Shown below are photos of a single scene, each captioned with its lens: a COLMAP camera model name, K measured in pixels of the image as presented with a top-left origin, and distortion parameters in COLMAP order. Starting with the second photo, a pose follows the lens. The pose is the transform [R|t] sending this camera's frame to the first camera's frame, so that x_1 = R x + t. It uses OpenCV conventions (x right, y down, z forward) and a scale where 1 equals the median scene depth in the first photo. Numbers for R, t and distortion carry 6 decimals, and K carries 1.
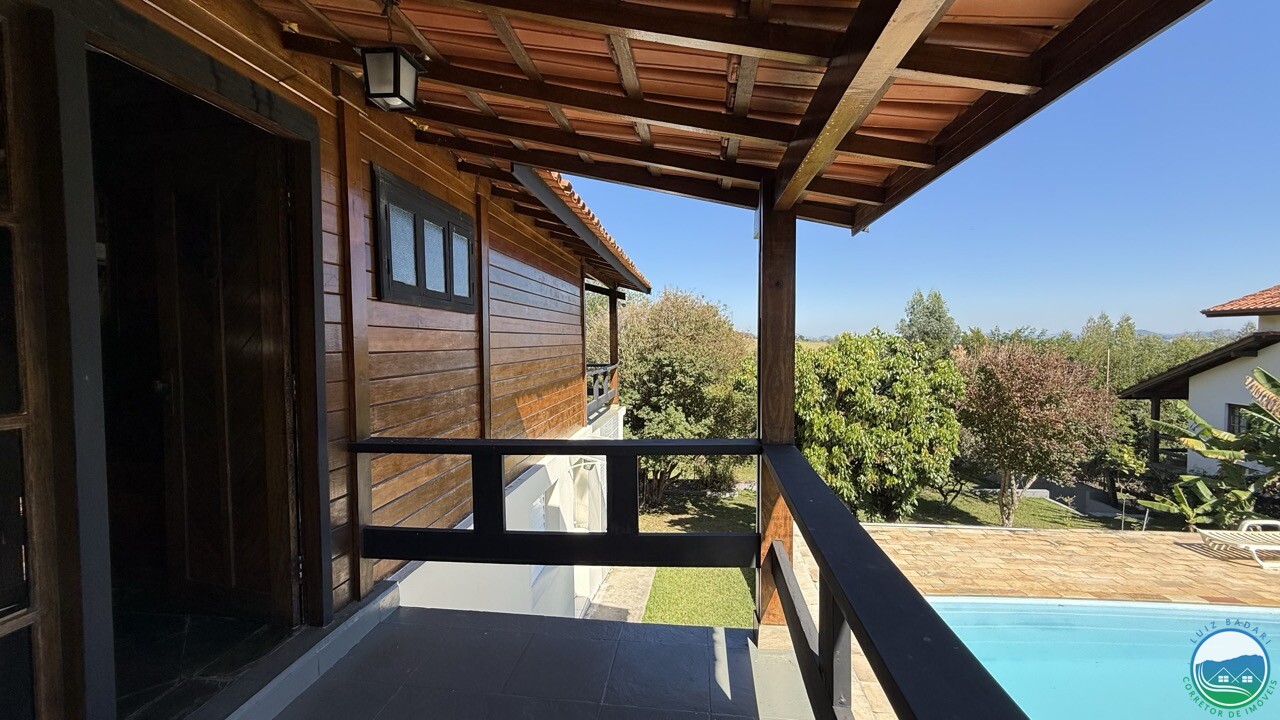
lens RADIAL K [[513.8, 0, 639.6], [0, 513.8, 359.5], [0, 0, 1]] dist [0.000468, 0.000032]
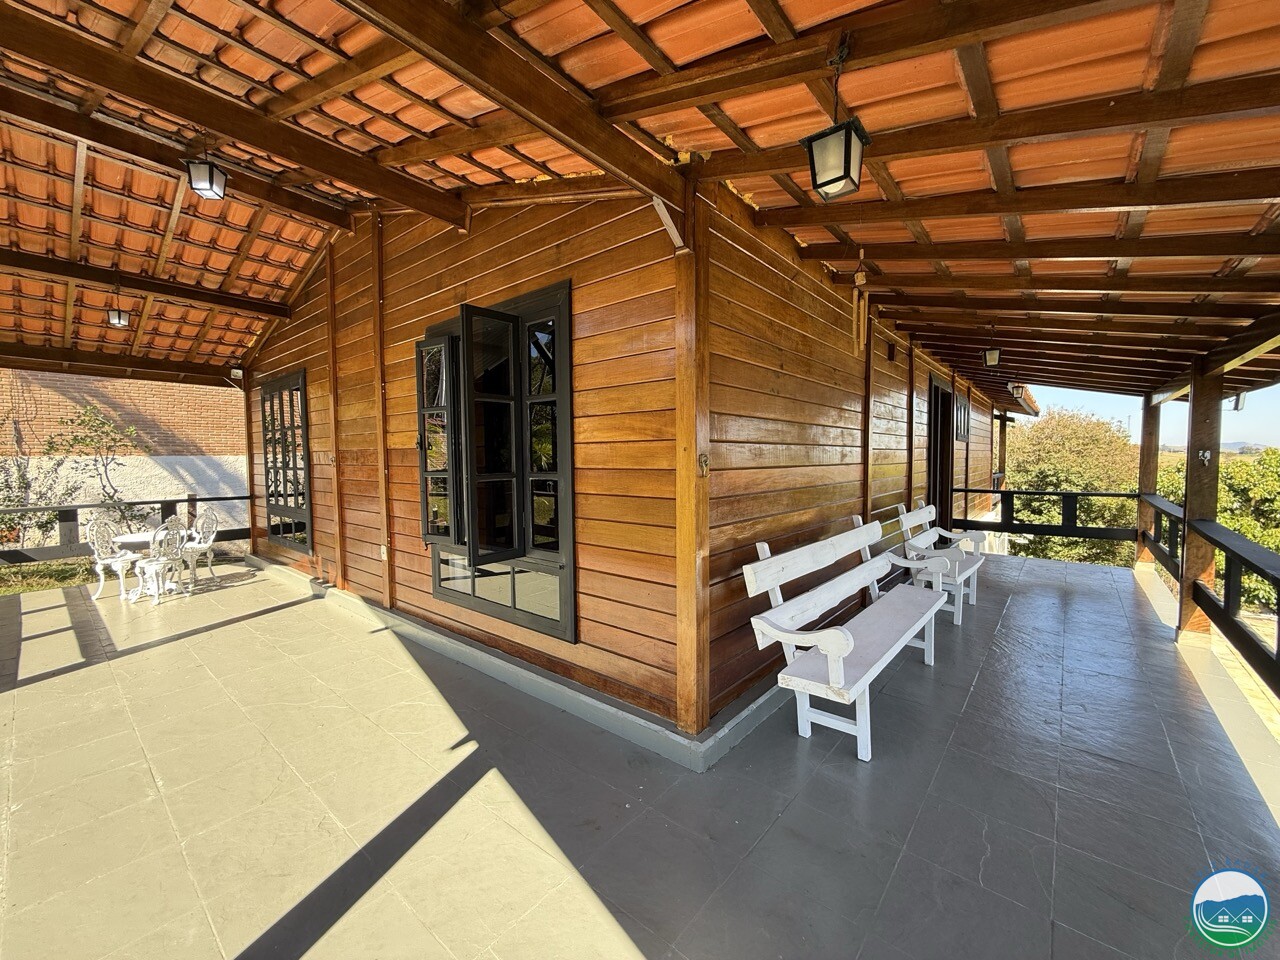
lens RADIAL K [[509.1, 0, 641.2], [0, 509.1, 480.8], [0, 0, 1]] dist [-0.001855, 0.000372]
pose [[0.833747, 0.031334, -0.551257, -0.088045], [-0.022736, 0.999490, 0.022425, 0.018451], [0.551678, -0.006163, 0.834034, -0.494578]]
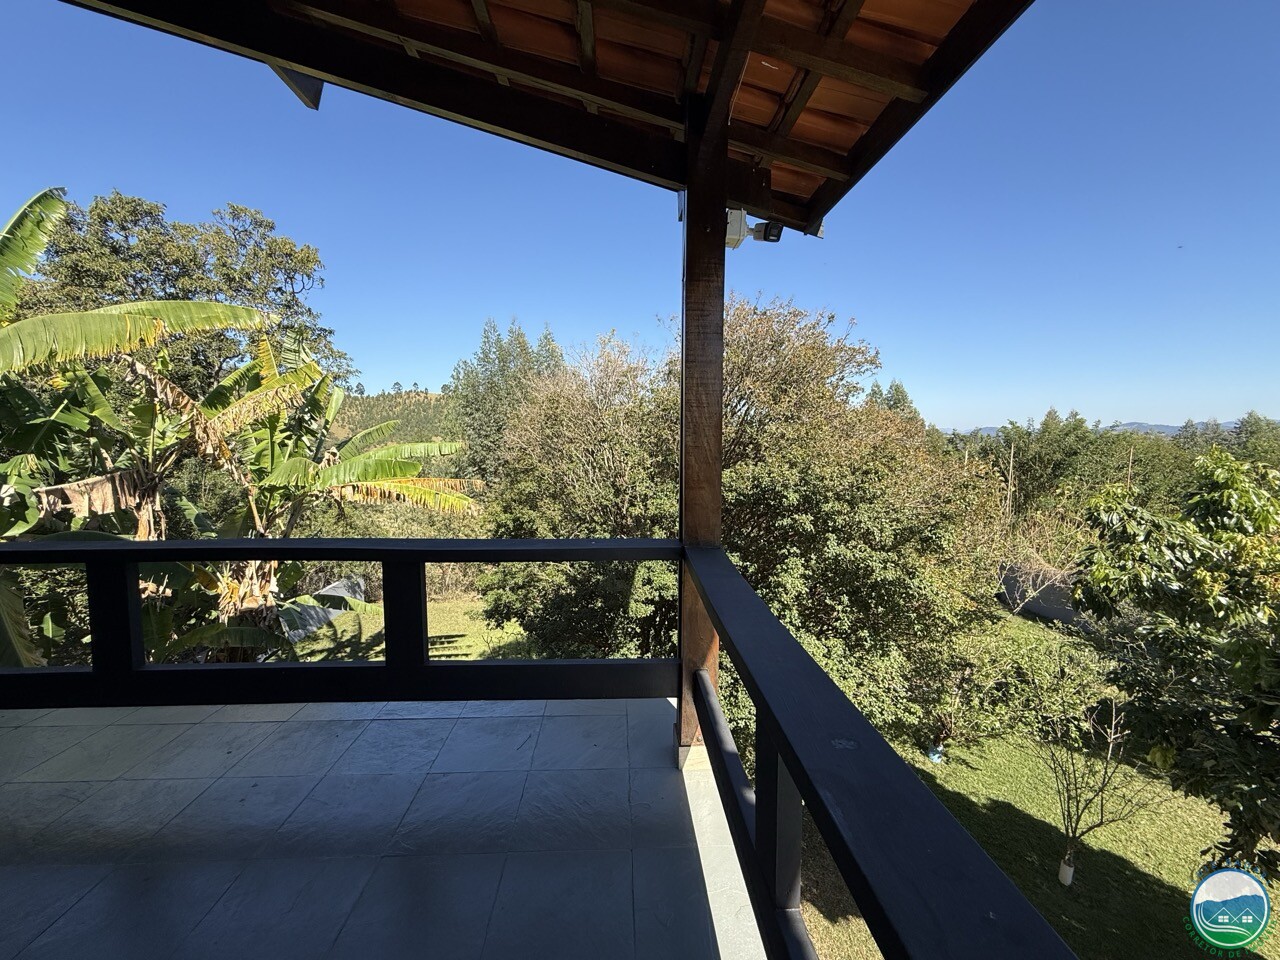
lens RADIAL K [[509.1, 0, 641.6], [0, 509.1, 479.5], [0, 0, 1]] dist [-0.001855, 0.000372]
pose [[0.990325, -0.011017, 0.138327, -0.085568], [0.004486, 0.998864, 0.047438, -0.022037], [-0.138692, -0.046359, 0.989250, 0.701379]]
